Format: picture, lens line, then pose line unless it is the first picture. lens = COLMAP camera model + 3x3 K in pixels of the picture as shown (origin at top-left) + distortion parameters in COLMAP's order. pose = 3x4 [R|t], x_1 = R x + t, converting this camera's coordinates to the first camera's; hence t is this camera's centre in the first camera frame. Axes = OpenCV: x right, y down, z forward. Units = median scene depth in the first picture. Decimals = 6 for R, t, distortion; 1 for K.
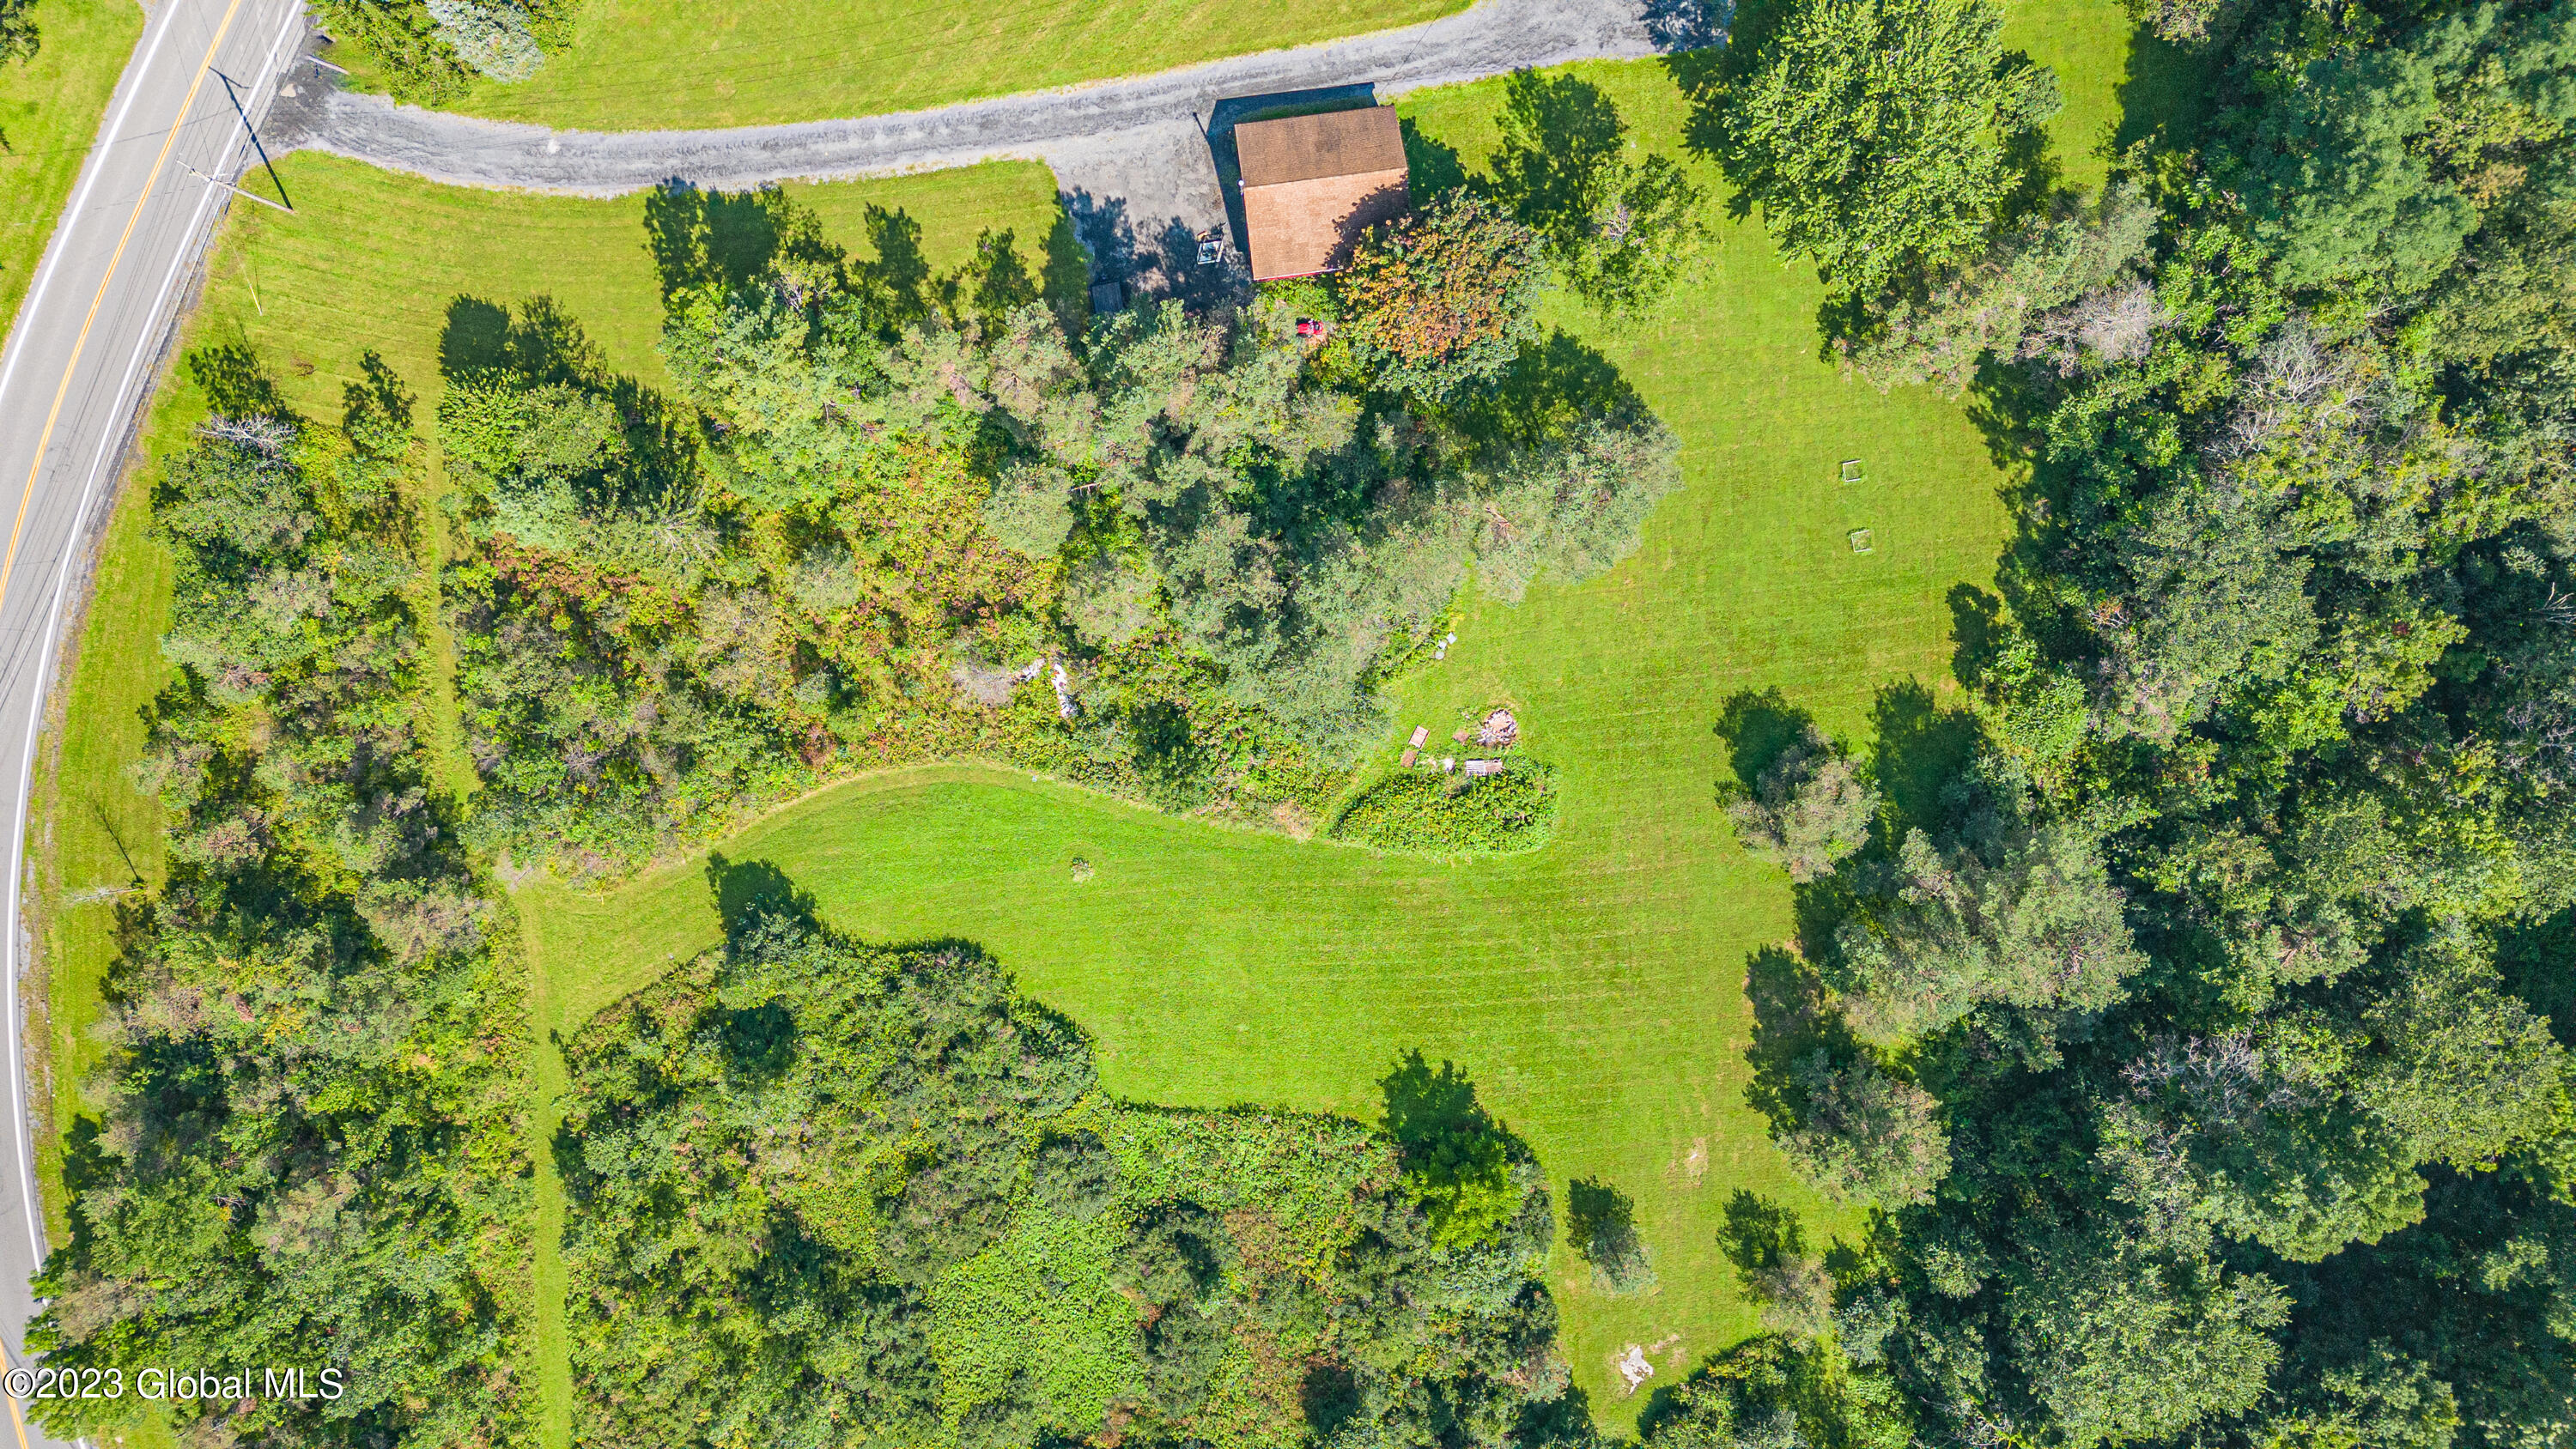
lens RADIAL K [[1784.1, 0, 1282.9], [0, 1784.1, 727.7], [0, 0, 1]] dist [0.057141, -0.020686]
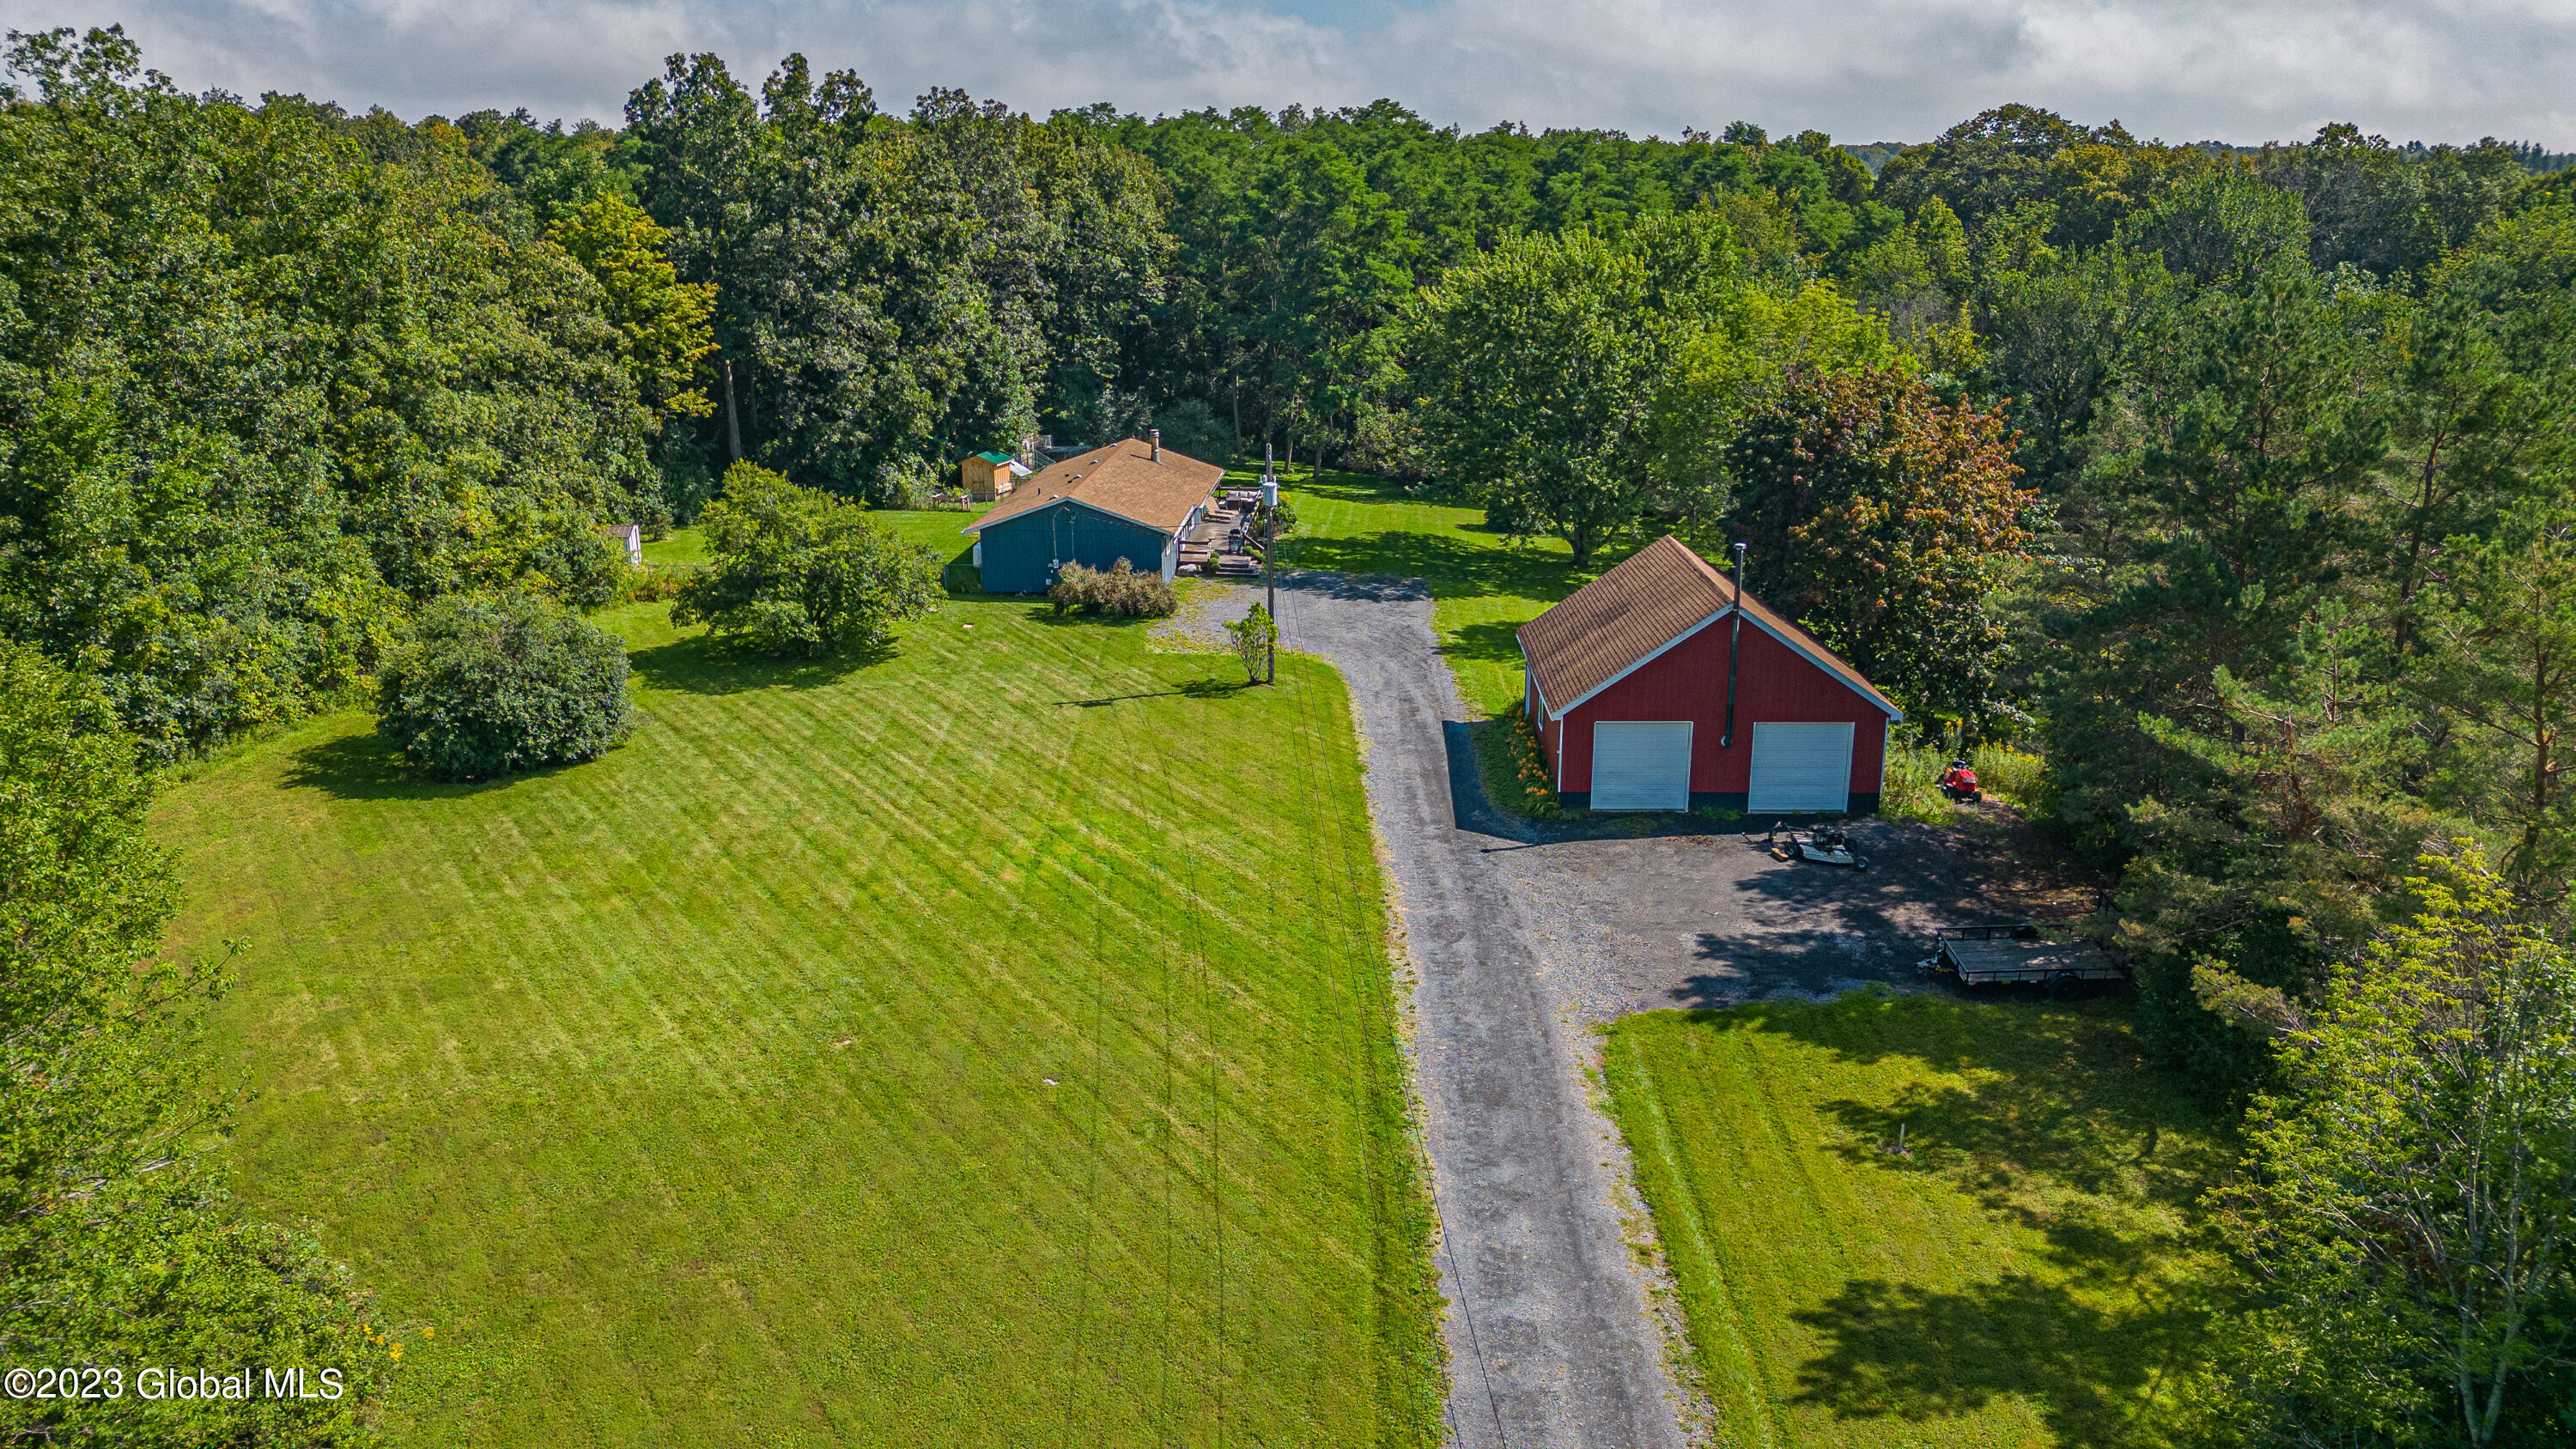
lens RADIAL K [[1784.1, 0, 1277.2], [0, 1784.1, 732.4], [0, 0, 1]] dist [0.057141, -0.020686]
pose [[0.152297, -0.279993, 0.947845, -0.439694], [0.987368, 0.000700, -0.158440, -0.320300], [0.043698, 0.960002, 0.276563, 0.845623]]
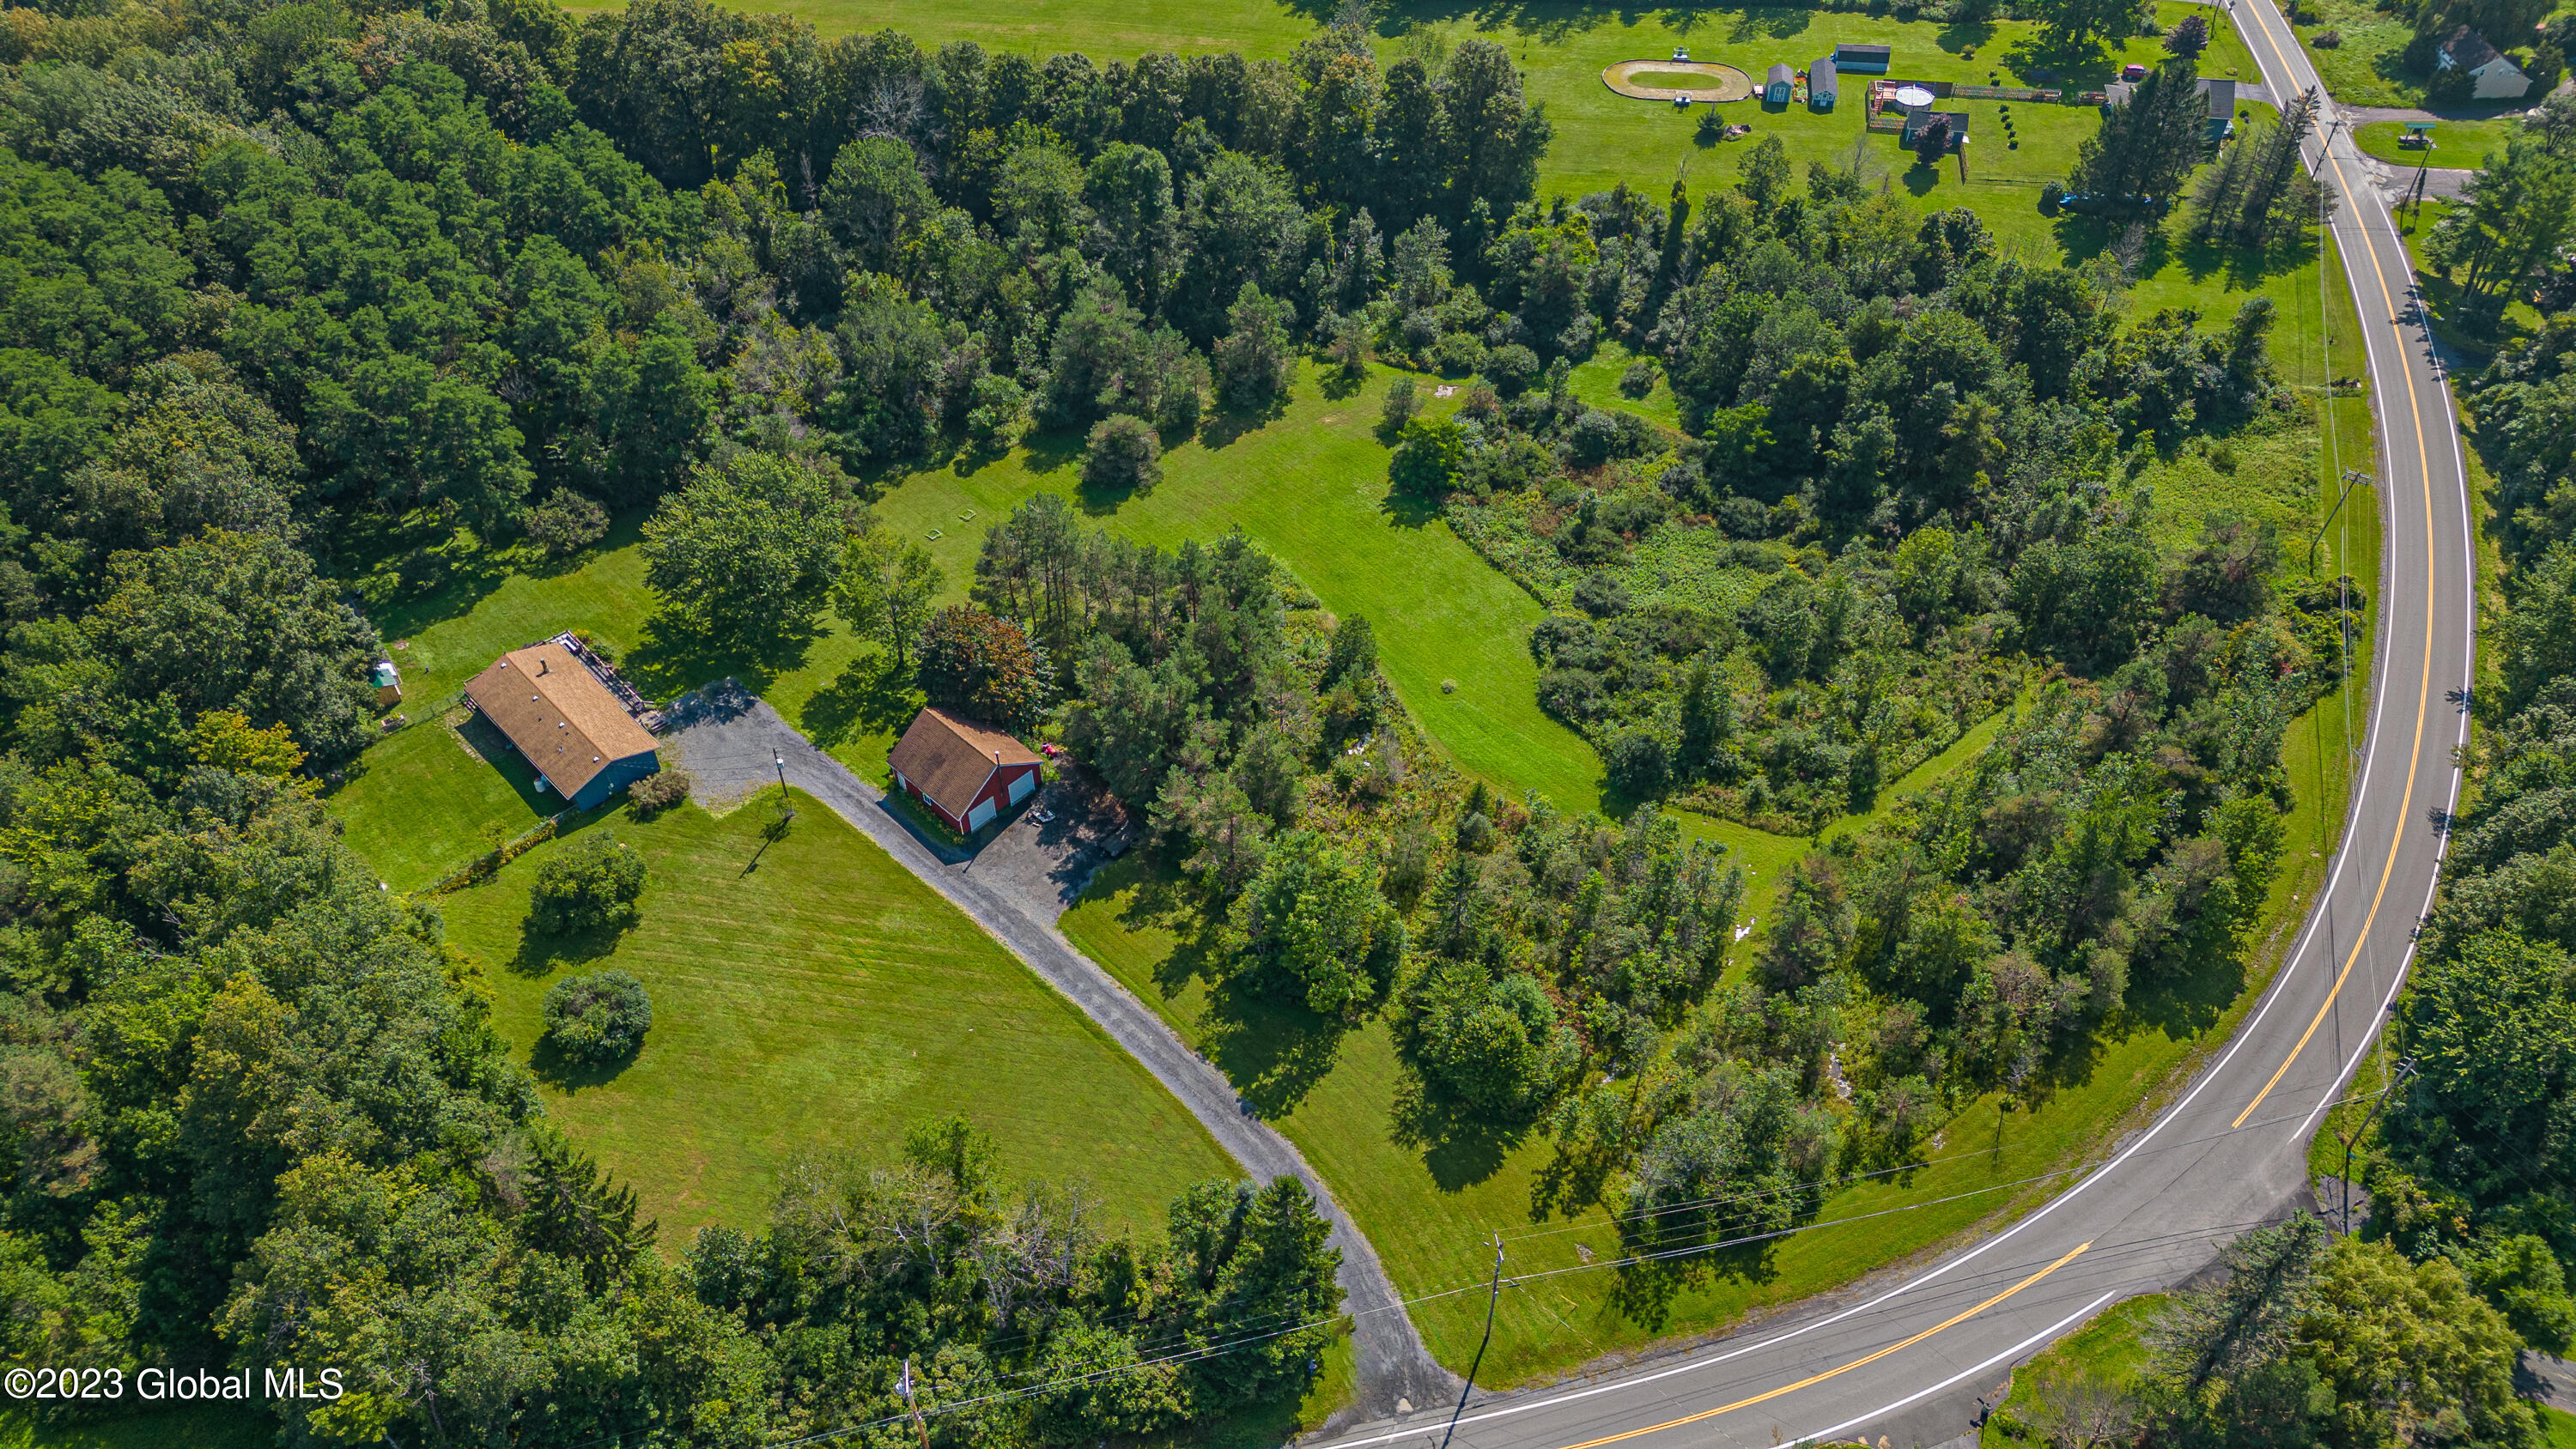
lens RADIAL K [[1784.1, 0, 1298.3], [0, 1784.1, 735.1], [0, 0, 1]] dist [0.057141, -0.020686]
pose [[-0.632261, -0.548261, 0.547409, -0.862949], [0.773906, -0.479999, 0.413121, -0.640579], [0.036258, 0.684844, 0.727787, -0.021620]]
